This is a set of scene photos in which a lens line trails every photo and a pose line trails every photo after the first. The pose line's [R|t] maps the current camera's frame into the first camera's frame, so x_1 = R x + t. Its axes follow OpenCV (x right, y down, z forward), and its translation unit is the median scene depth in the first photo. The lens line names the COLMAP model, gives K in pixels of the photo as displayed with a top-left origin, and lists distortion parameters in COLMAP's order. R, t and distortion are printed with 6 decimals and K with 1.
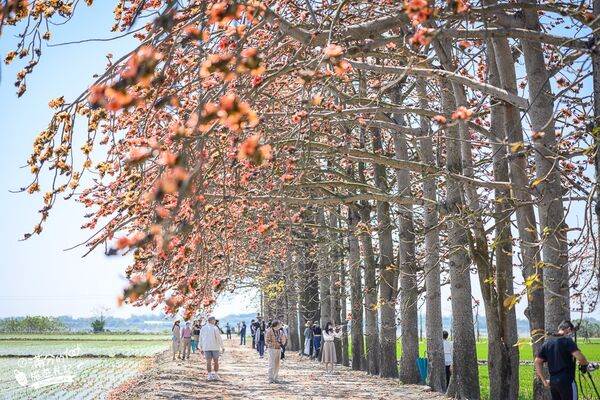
lens RADIAL K [[1469.9, 0, 299.6], [0, 1469.9, 200.7], [0, 0, 1]] dist [-0.001345, 0.000000]
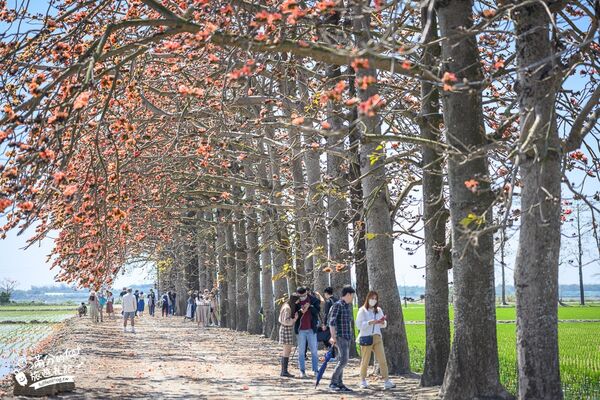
lens RADIAL K [[1469.9, 0, 300.3], [0, 1469.9, 200.3], [0, 0, 1]] dist [-0.001345, 0.000000]
pose [[0.997680, -0.008196, 0.067584, 0.019870], [0.006803, 0.999760, 0.020823, -0.025861], [-0.067739, -0.020315, 0.997496, -0.318531]]
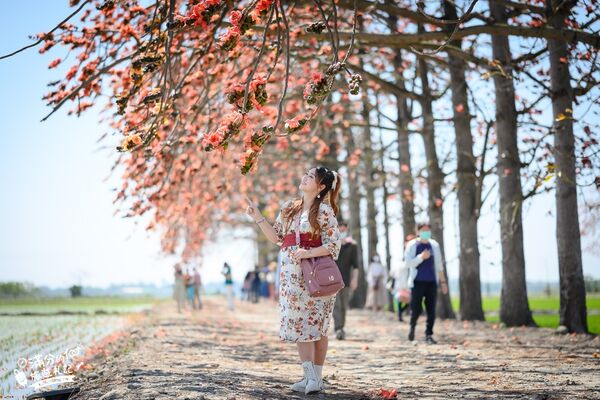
lens RADIAL K [[1469.9, 0, 300.1], [0, 1469.9, 199.3], [0, 0, 1]] dist [-0.001345, 0.000000]
pose [[0.999751, -0.015244, 0.016287, -0.031786], [0.014894, 0.999659, 0.021436, 0.038298], [-0.016609, -0.021188, 0.999638, 0.243552]]
